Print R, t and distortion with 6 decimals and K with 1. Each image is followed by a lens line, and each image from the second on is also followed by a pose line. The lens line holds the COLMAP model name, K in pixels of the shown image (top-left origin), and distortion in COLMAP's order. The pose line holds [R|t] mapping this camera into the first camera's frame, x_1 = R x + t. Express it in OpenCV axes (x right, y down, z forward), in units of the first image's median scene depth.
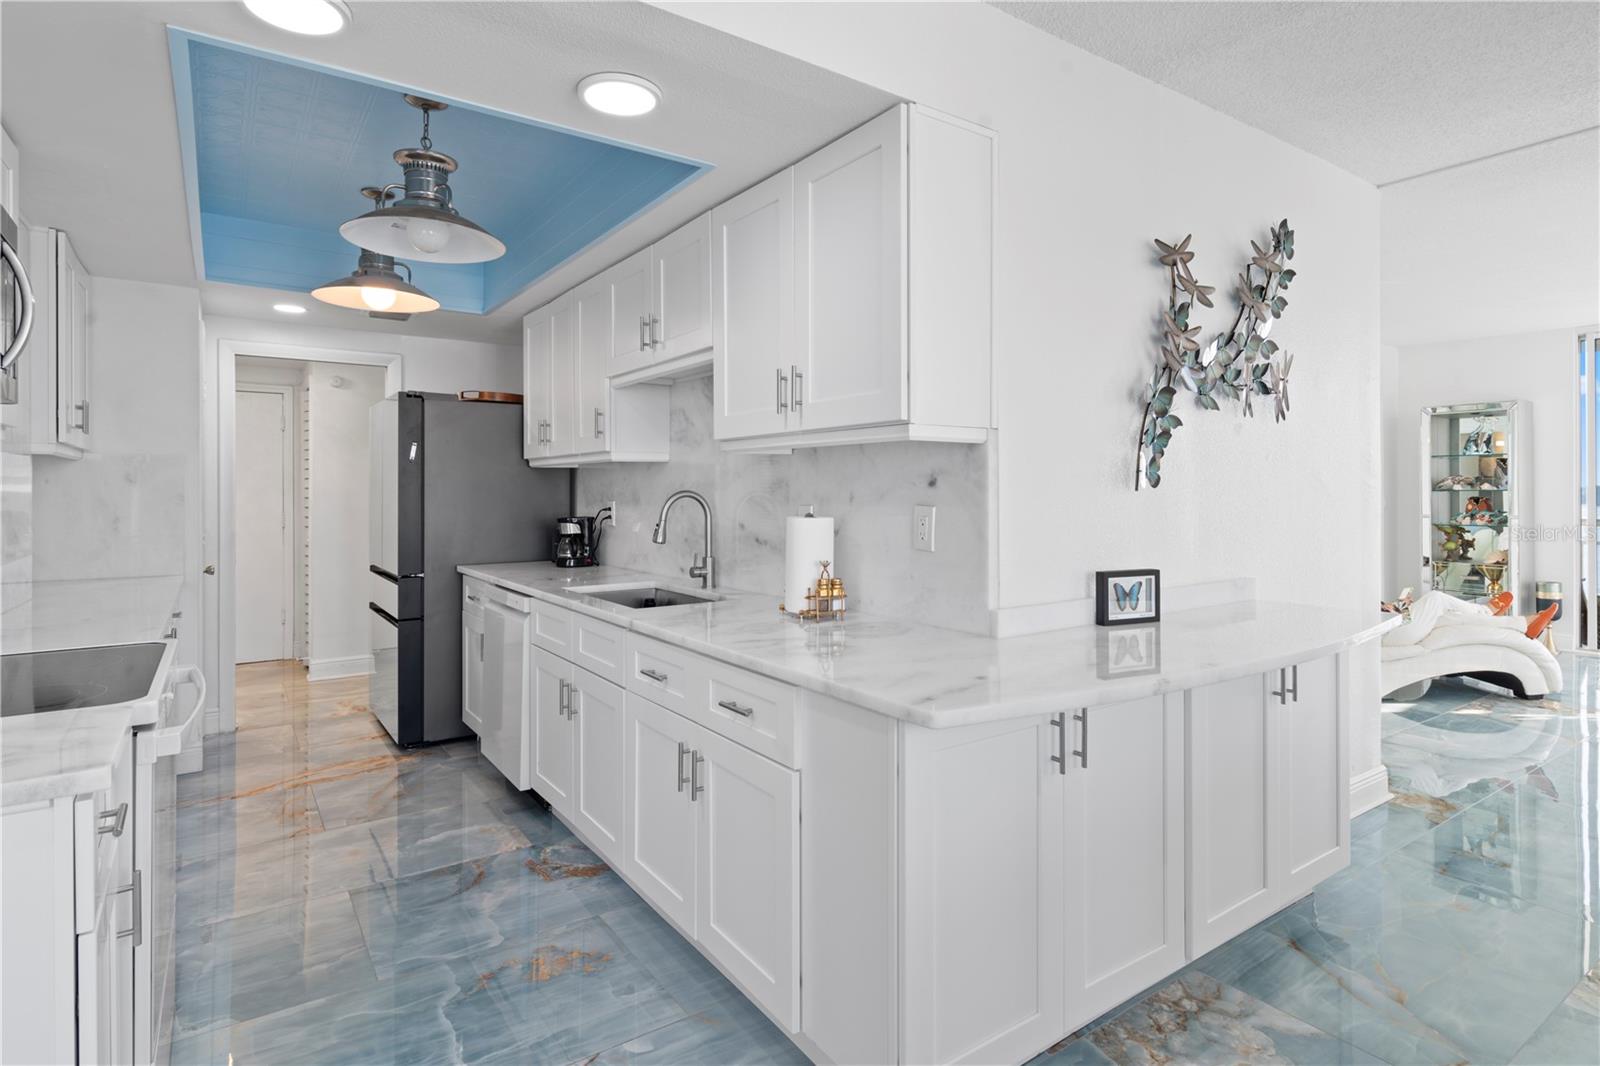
lens RADIAL K [[831.8, 0, 796.5], [0, 831.8, 488.3], [0, 0, 1]] dist [0.002491, 0.000622]
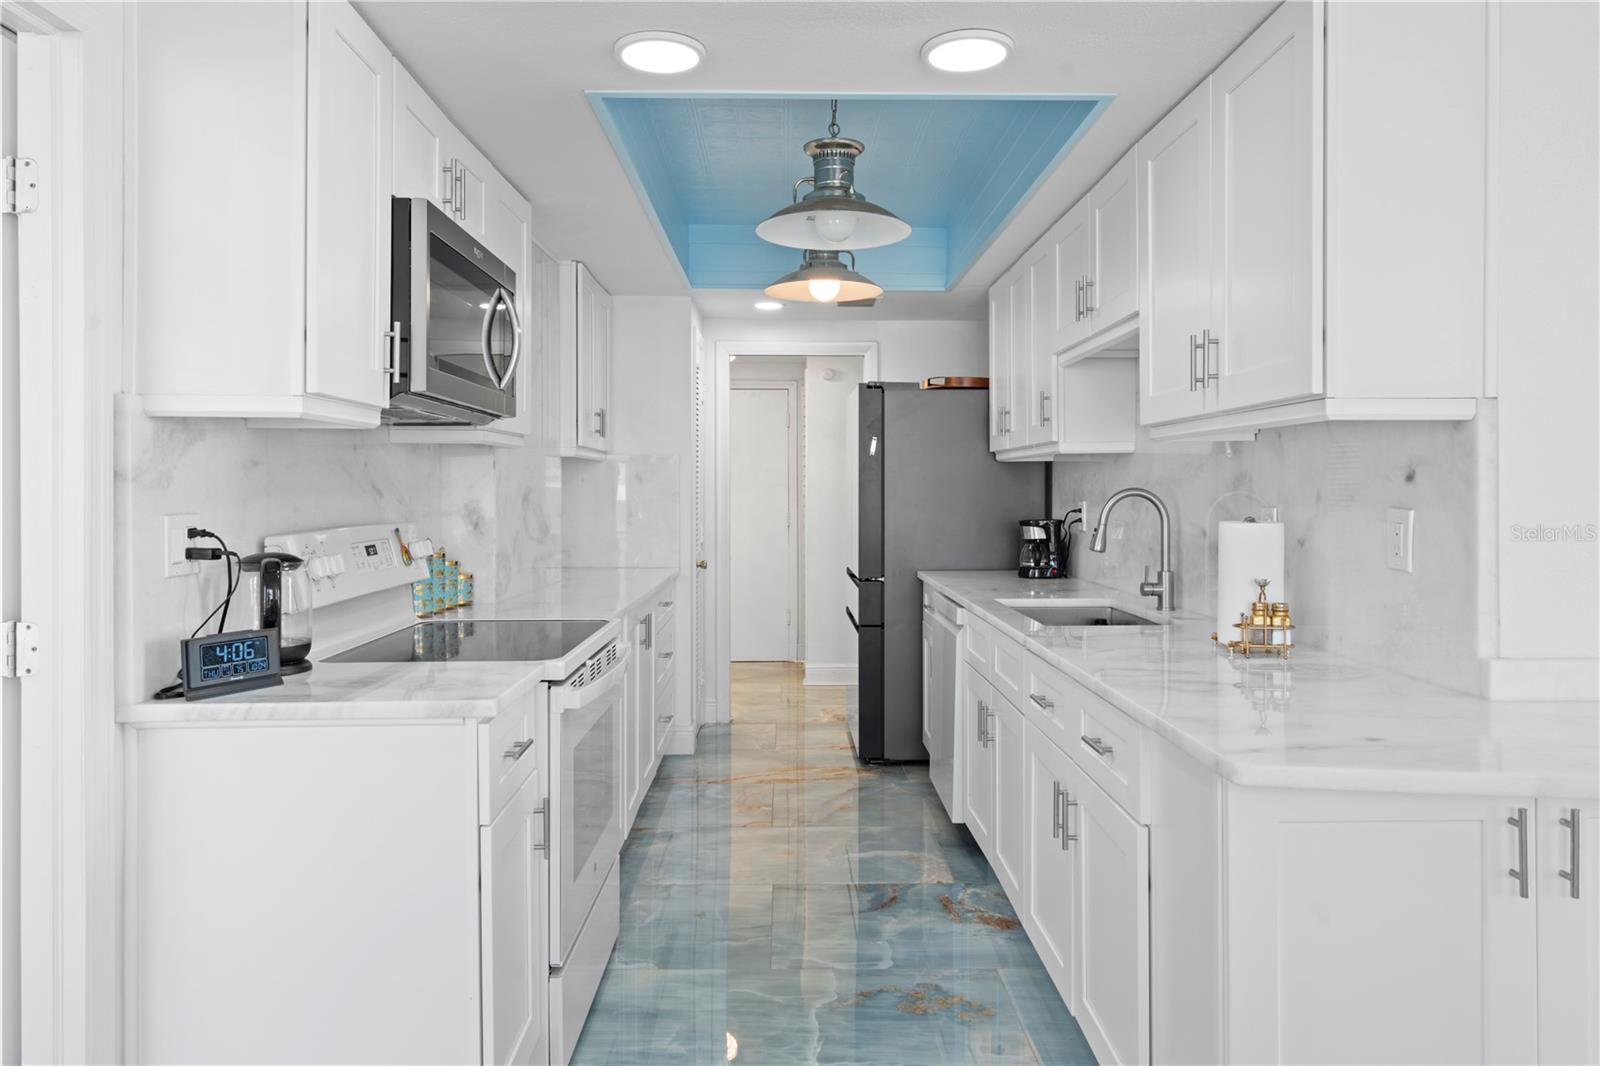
lens RADIAL K [[1051.1, 0, 802.7], [0, 1051.1, 486.0], [0, 0, 1]] dist [0.001246, -0.001054]
pose [[0.830945, -0.001097, -0.556354, 0.171461], [0.001005, 0.999999, -0.000472, 0.001044], [0.556354, -0.000167, 0.830945, -0.032400]]
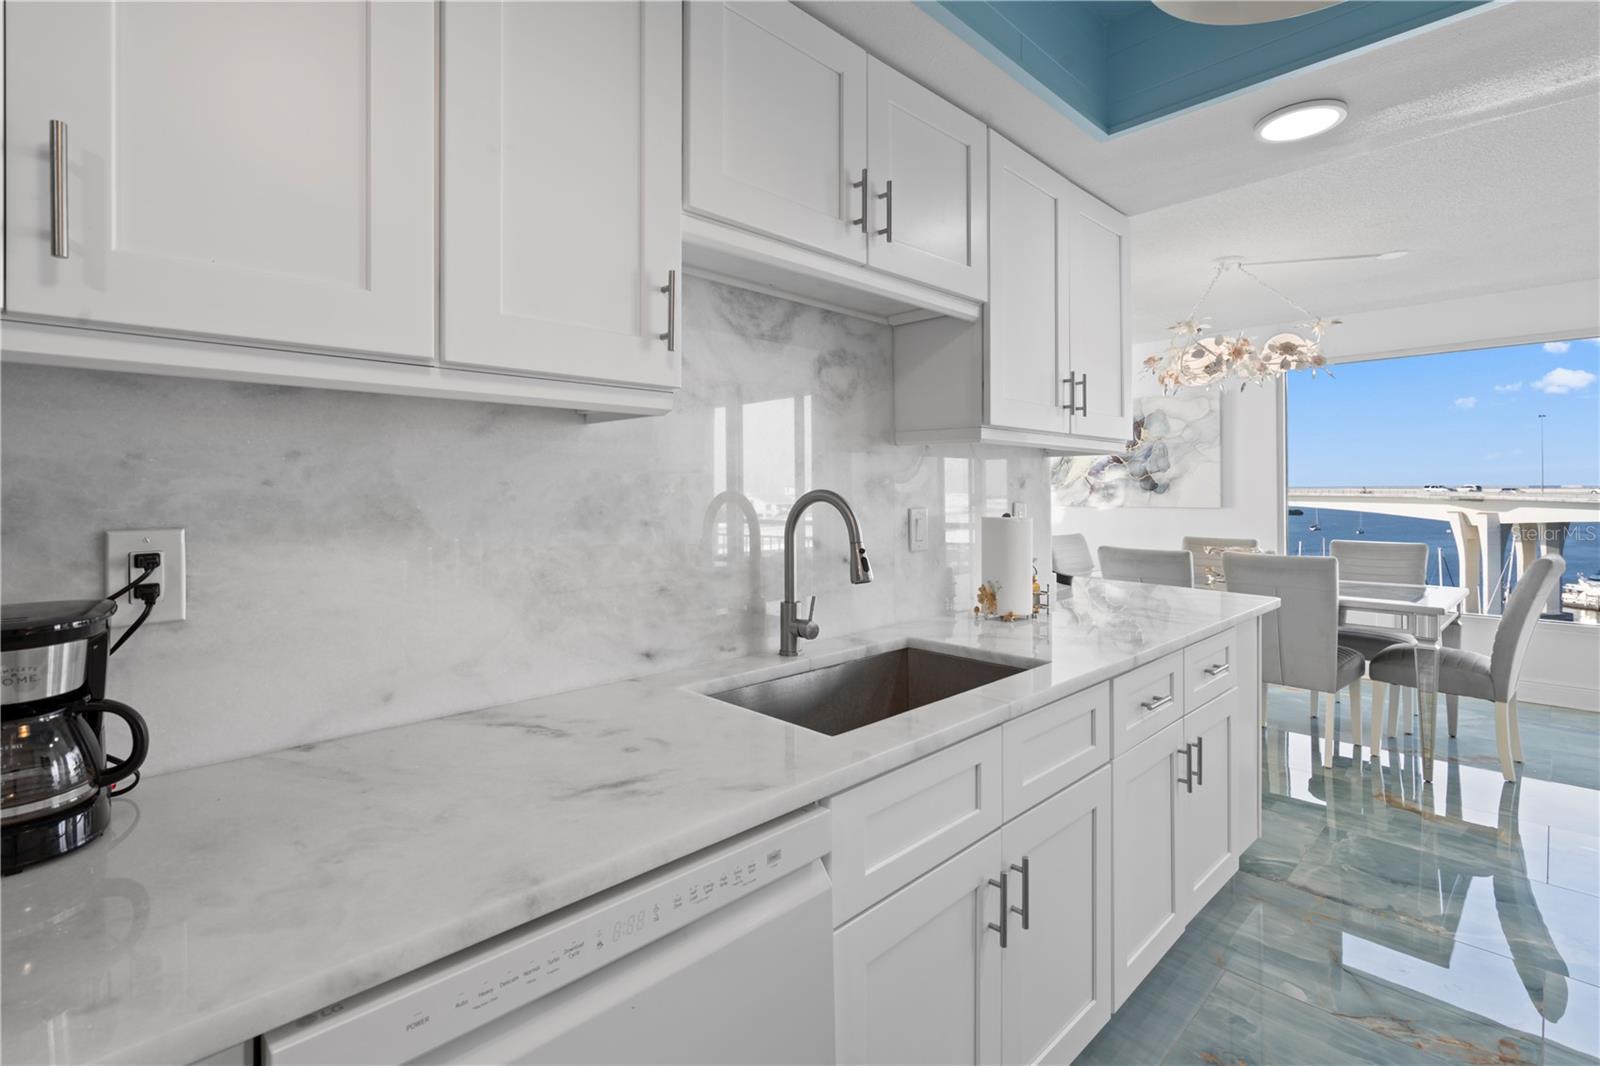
lens RADIAL K [[733.2, 0, 802.4], [0, 733.2, 490.7], [0, 0, 1]] dist [-0.003363, 0.000140]
pose [[-0.162871, 0.003403, 0.986641, -0.642636], [-0.002253, 0.999990, -0.003821, 0.005866], [-0.986645, -0.002846, -0.162862, 1.111963]]
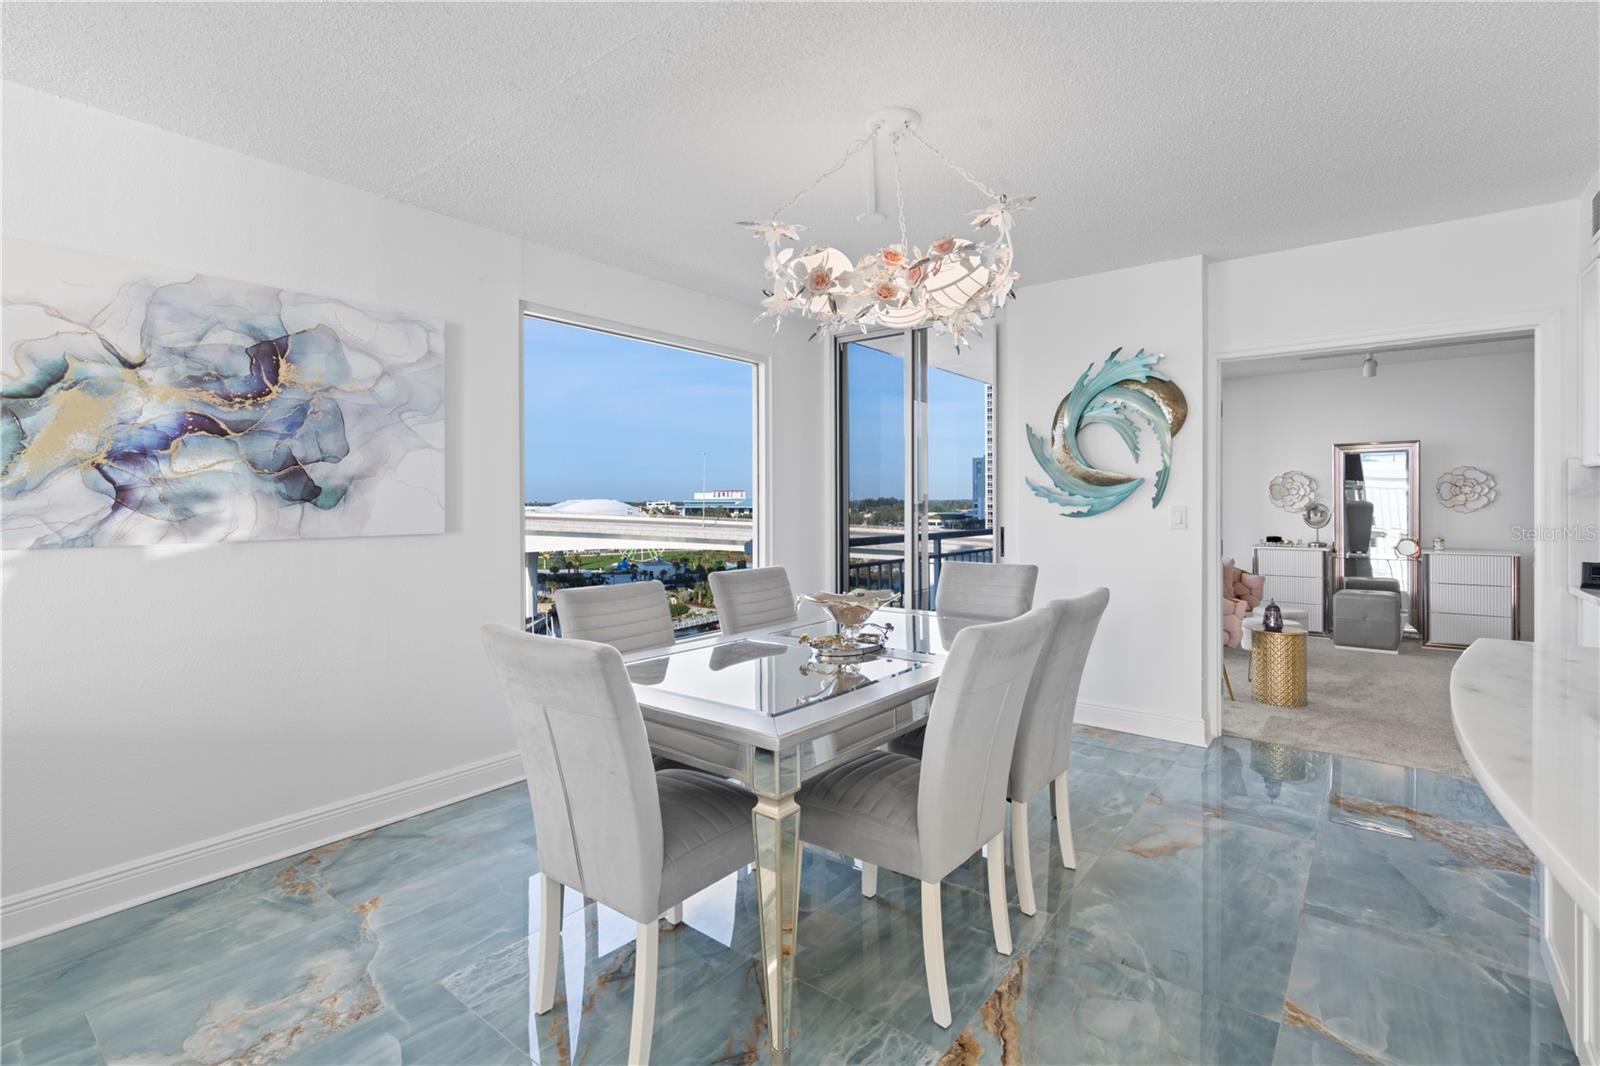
lens RADIAL K [[733.4, 0, 799.2], [0, 733.4, 505.0], [0, 0, 1]] dist [-0.002378, -0.000211]
pose [[-0.958218, 0.007564, -0.285938, 0.815378], [0.007326, 0.999971, 0.001902, 0.002097], [0.285944, -0.000272, -0.958246, 0.885917]]
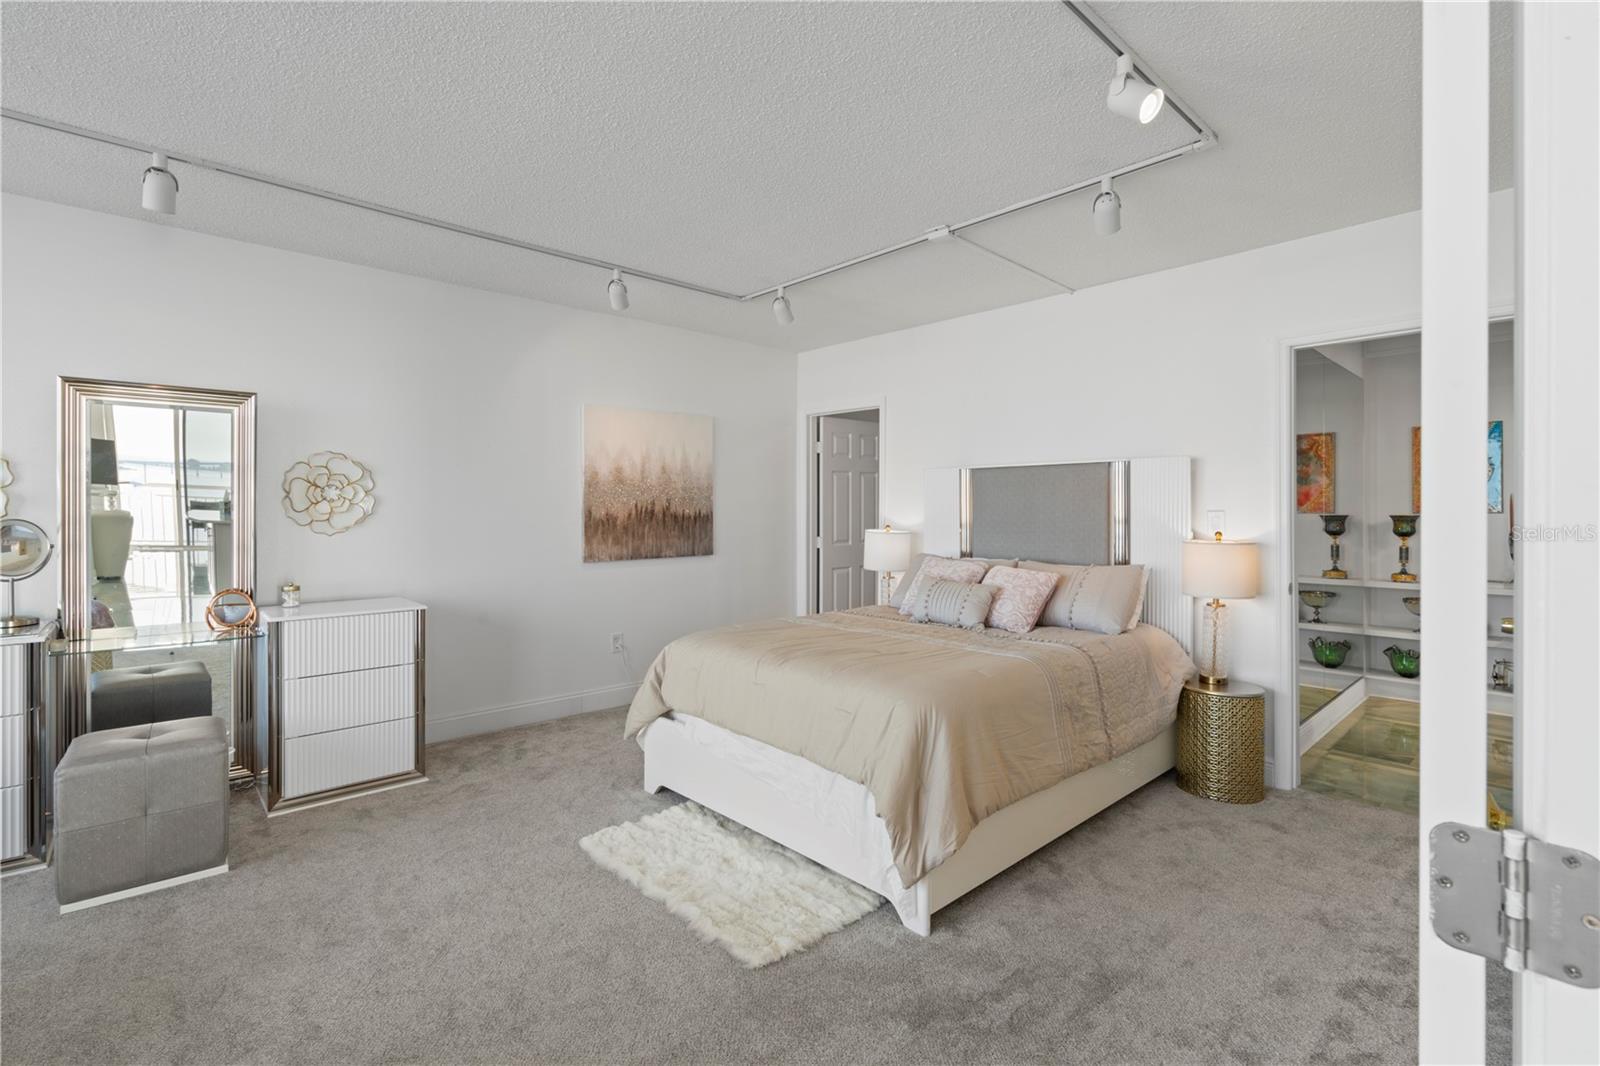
lens RADIAL K [[727.4, 0, 799.7], [0, 727.4, 508.2], [0, 0, 1]] dist [-0.001319, 0.000119]
pose [[0.132313, 0.000141, -0.991208, -0.344260], [0.000619, 1.000000, 0.000225, 0.000312], [0.991208, -0.000643, 0.132313, 0.021794]]
